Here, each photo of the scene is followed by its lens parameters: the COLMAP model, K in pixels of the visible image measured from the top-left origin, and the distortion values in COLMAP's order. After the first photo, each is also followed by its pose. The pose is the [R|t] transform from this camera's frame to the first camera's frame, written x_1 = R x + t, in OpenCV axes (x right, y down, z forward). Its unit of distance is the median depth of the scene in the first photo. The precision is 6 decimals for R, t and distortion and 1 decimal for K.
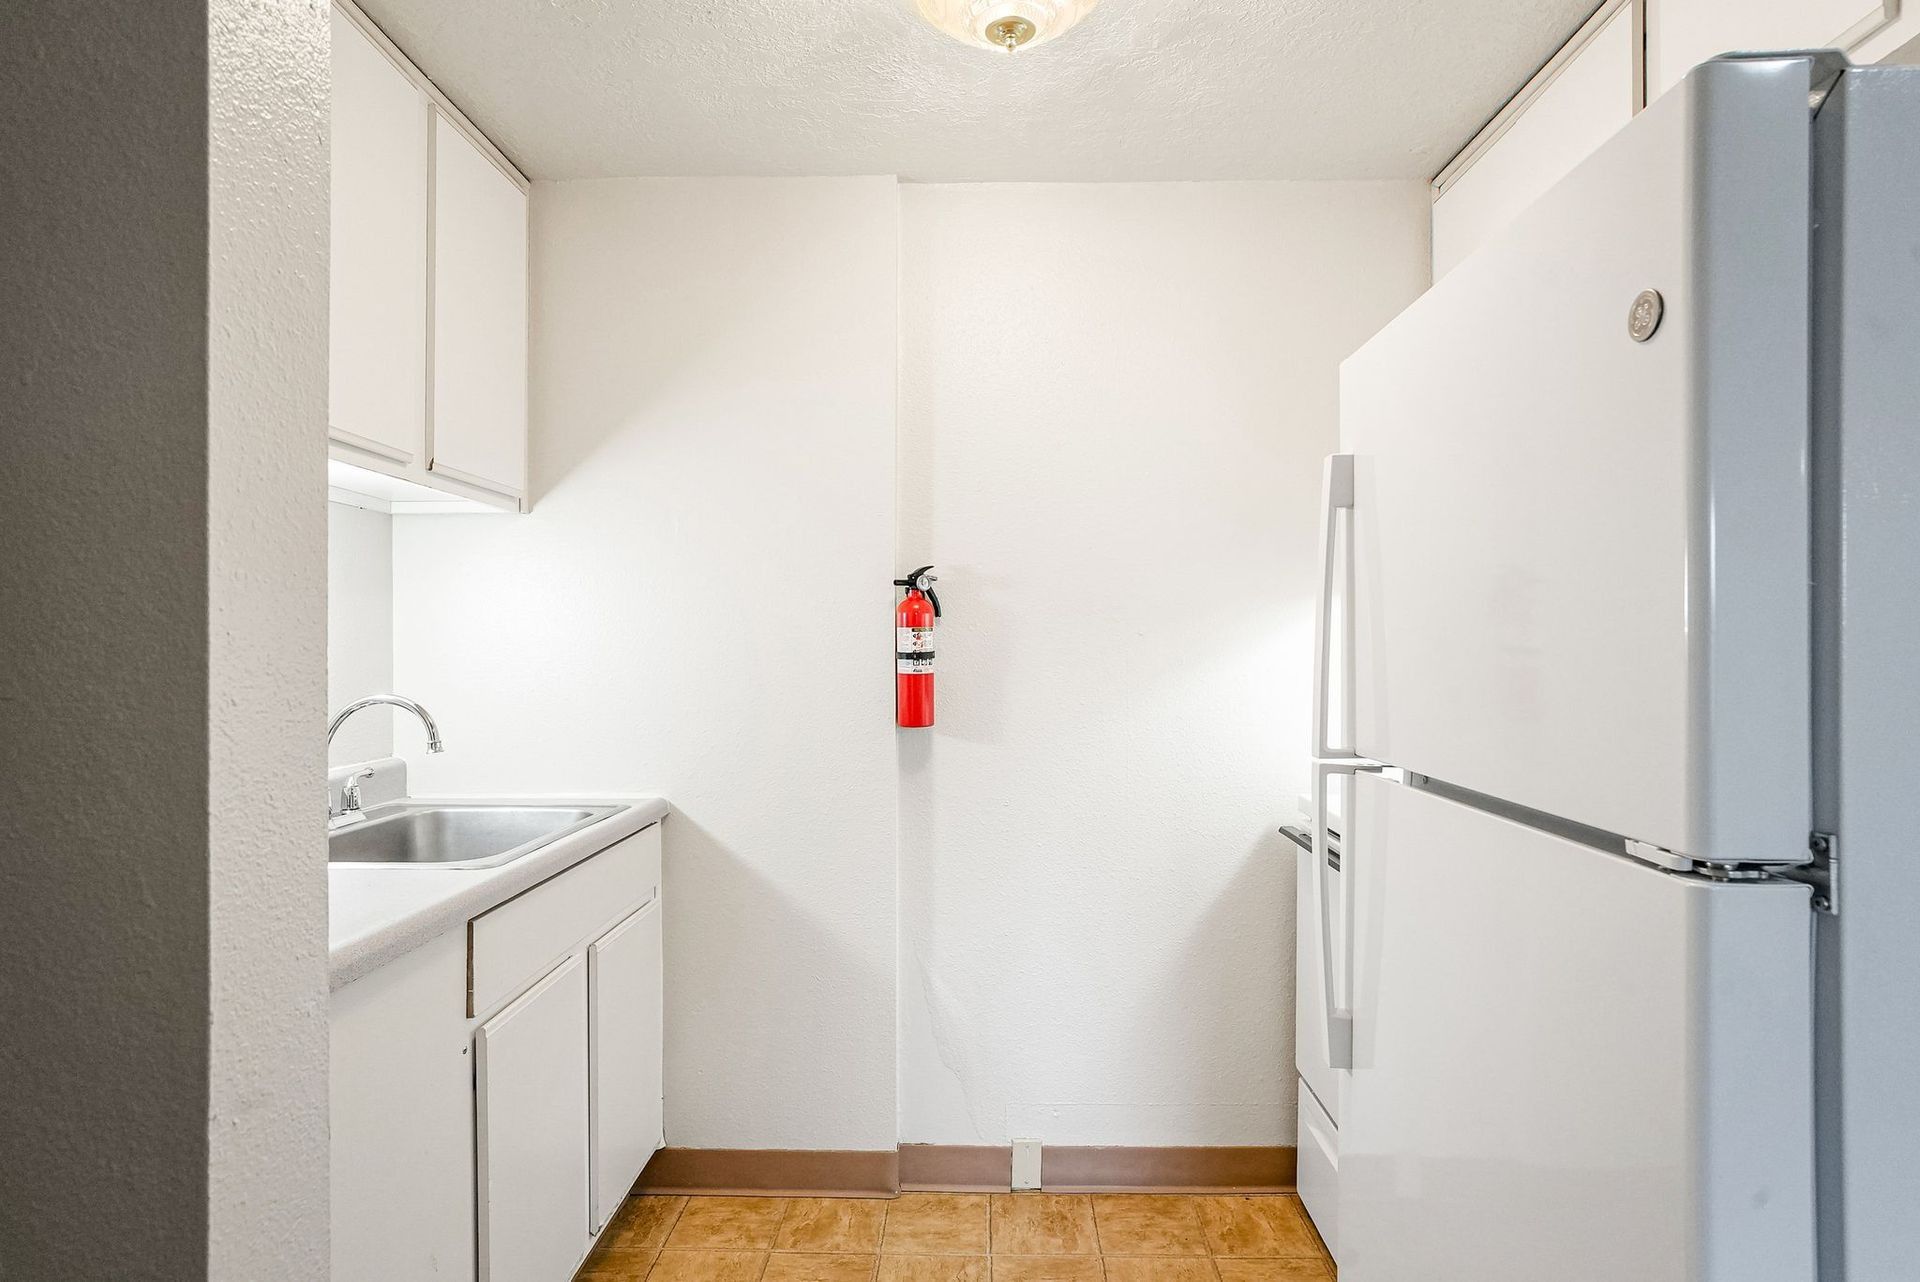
lens RADIAL K [[1000.1, 0, 960.0], [0, 1000.1, 641.0], [0, 0, 1]] dist [-0.032432, 0.023785]
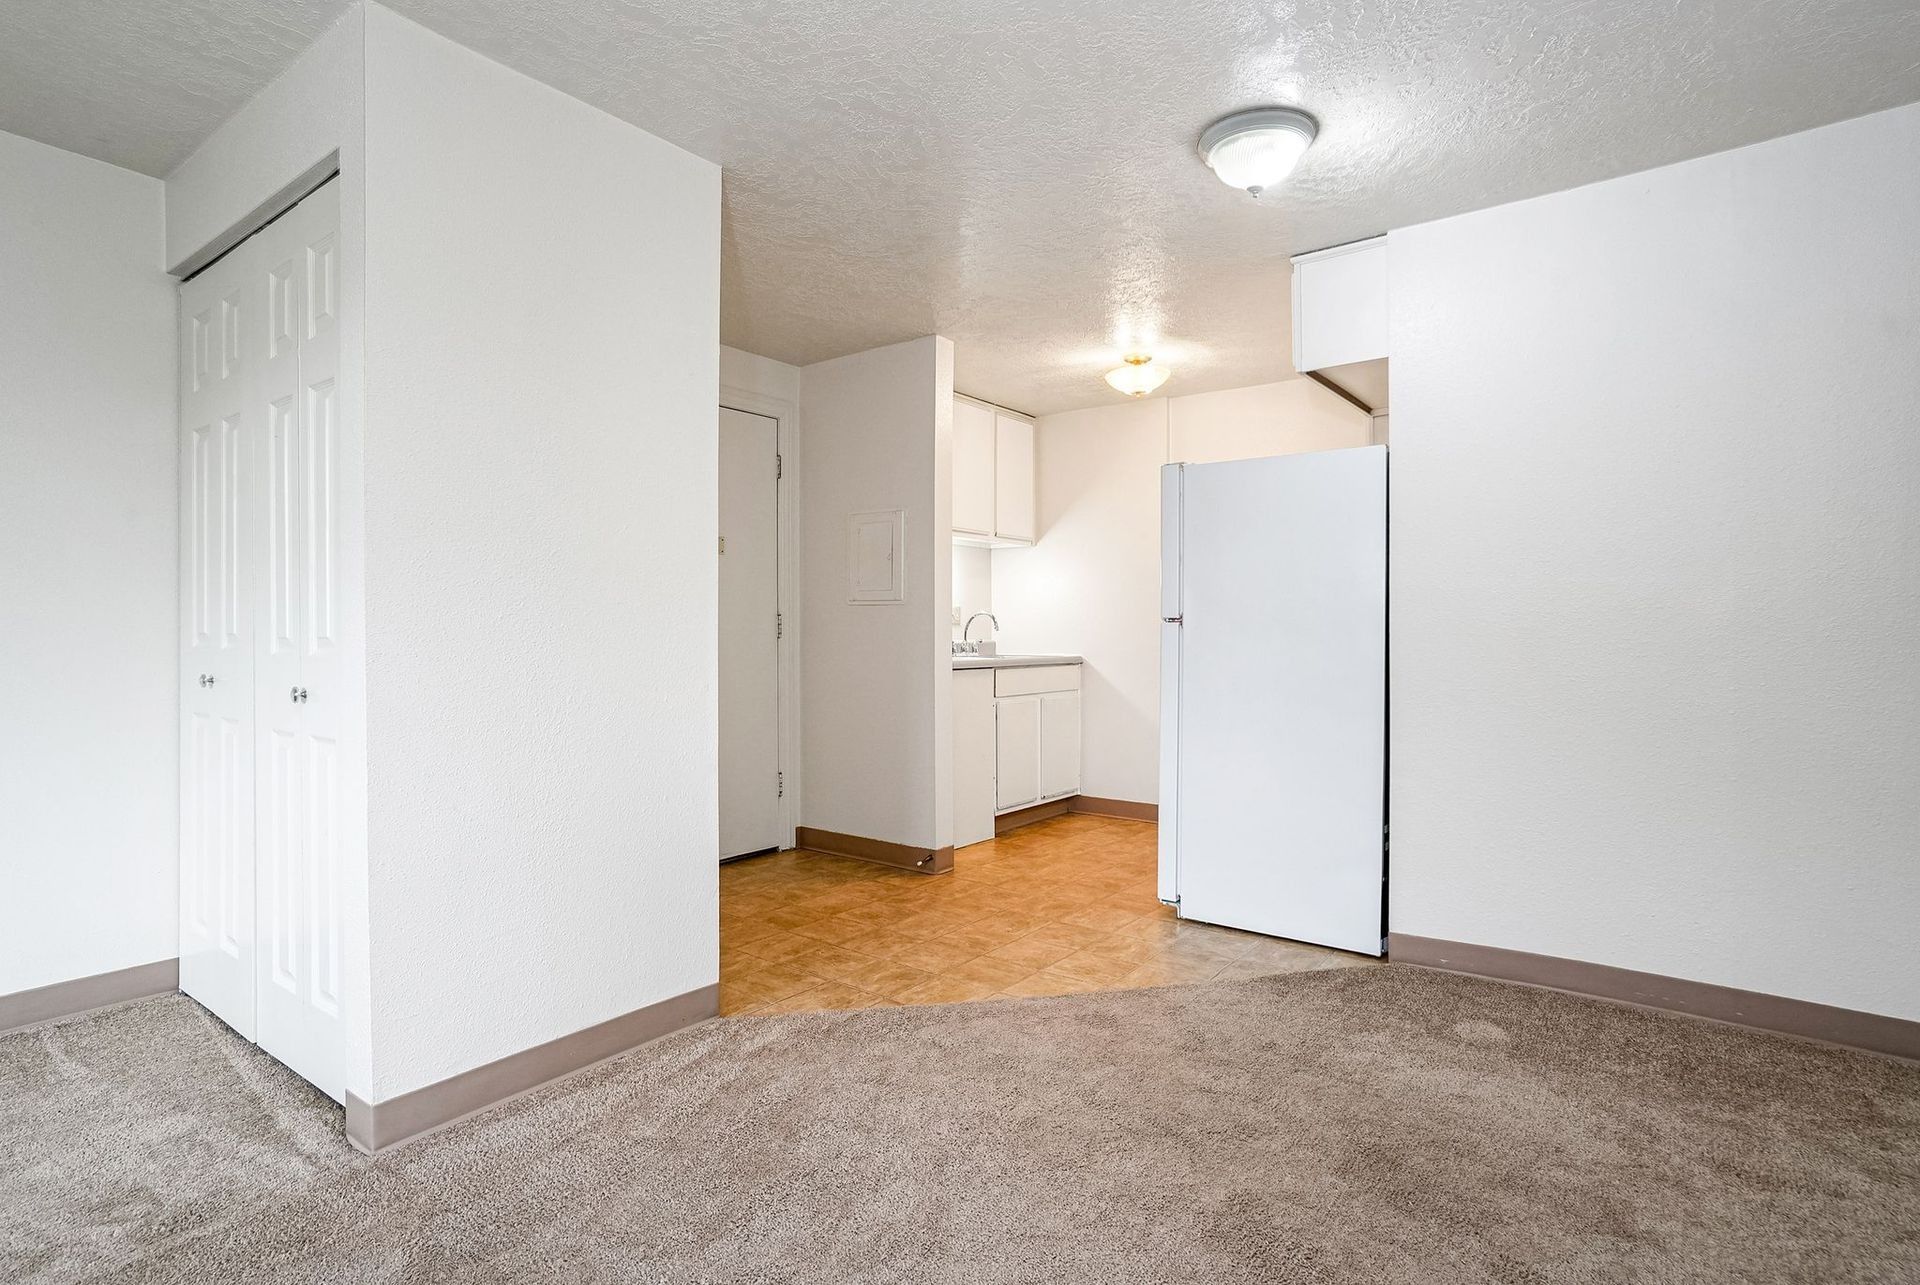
lens RADIAL K [[964.1, 0, 960.0], [0, 964.1, 642.5], [0, 0, 1]] dist [-0.036099, 0.027690]
pose [[0.814003, 0.009588, -0.580781, 0.924453], [0.001832, 0.999816, 0.019074, 0.079328], [0.580857, -0.016591, 0.813836, -1.237114]]
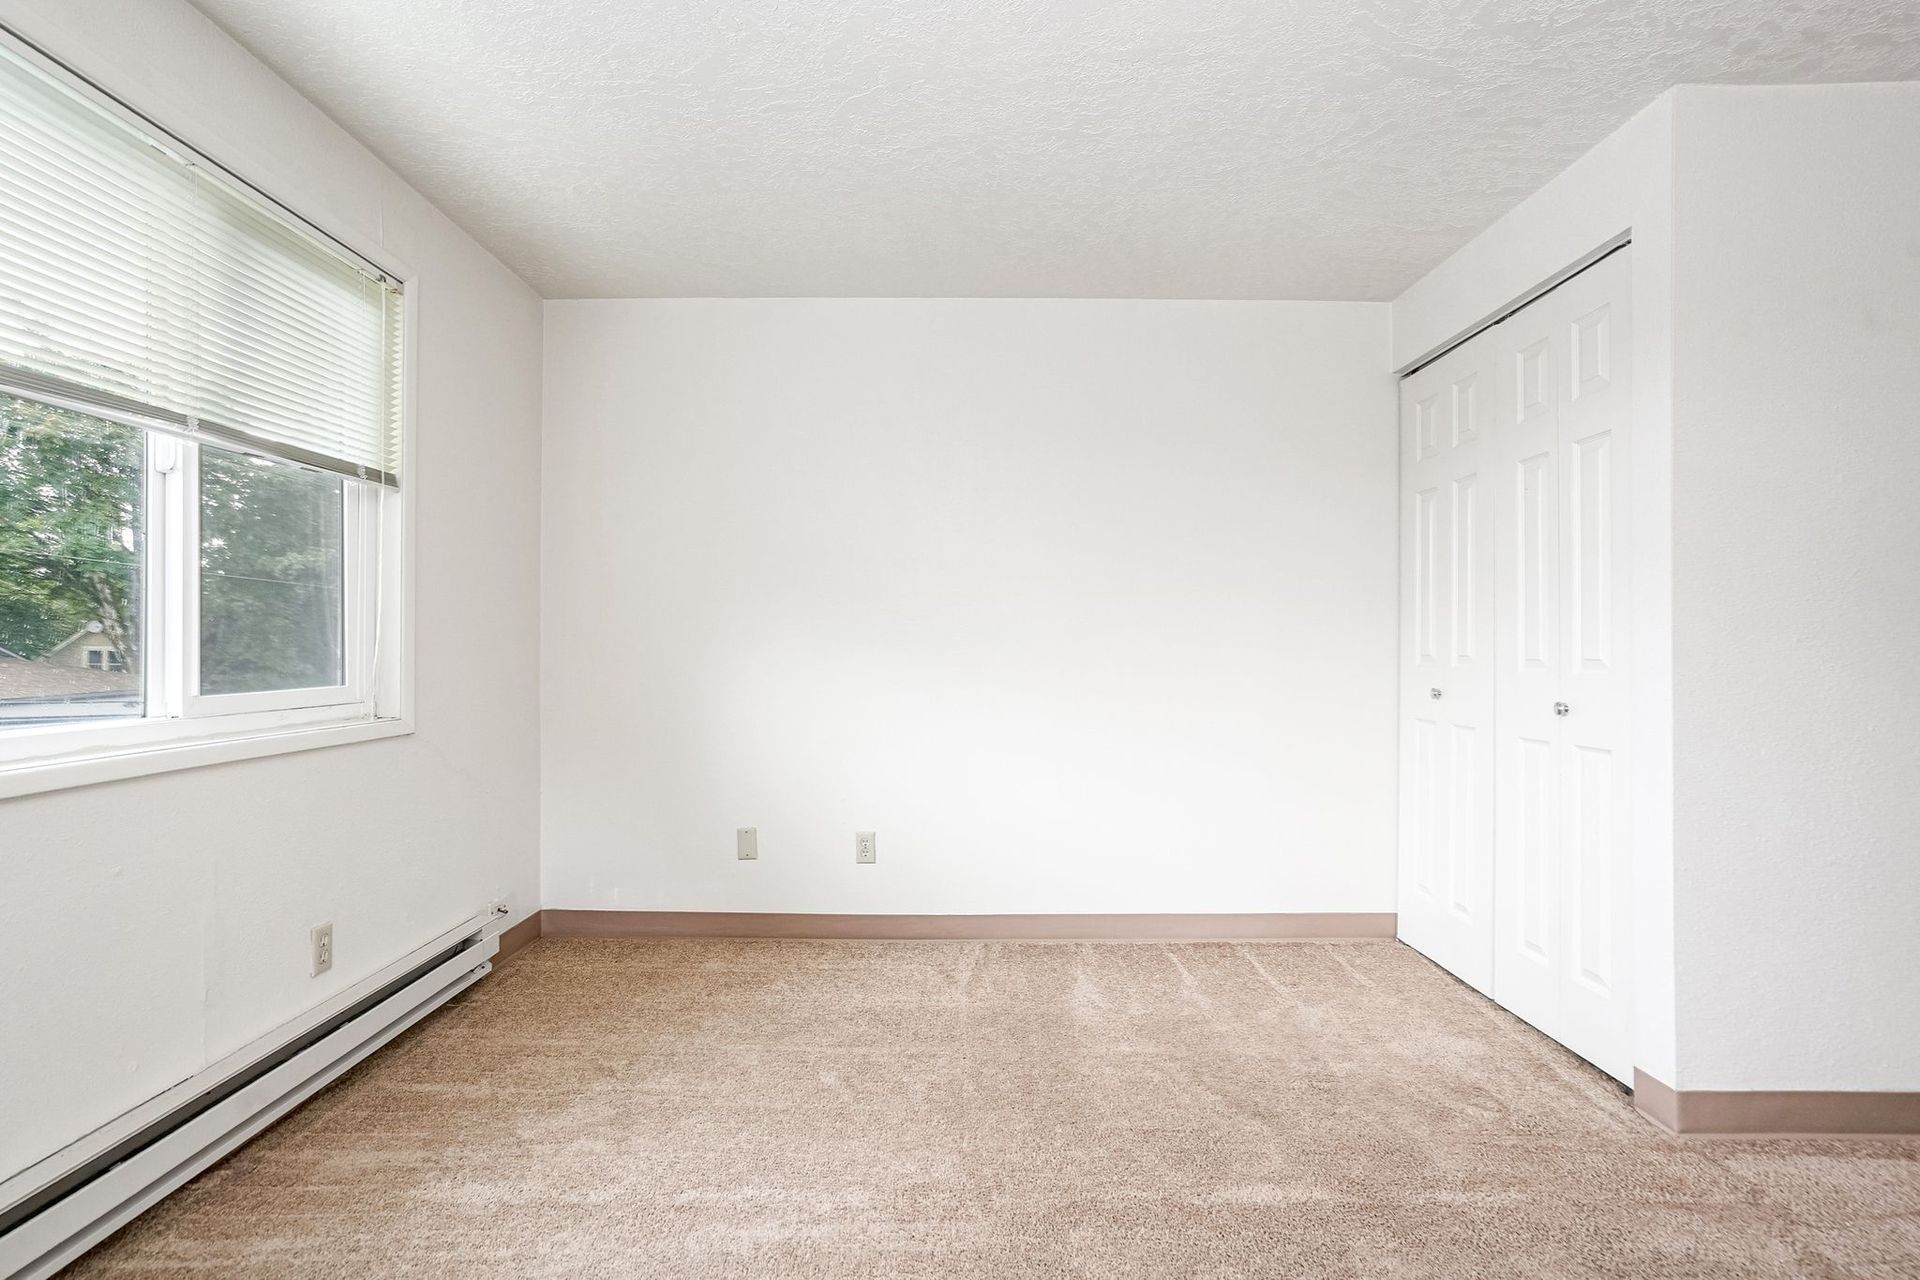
lens RADIAL K [[948.4, 0, 960.0], [0, 948.4, 640.0], [0, 0, 1]] dist [-0.039196, 0.025233]
pose [[0.031045, -0.009109, -0.999476, 0.895144], [0.002854, 0.999955, -0.009024, 0.076059], [0.999514, -0.002572, 0.031070, -1.612541]]
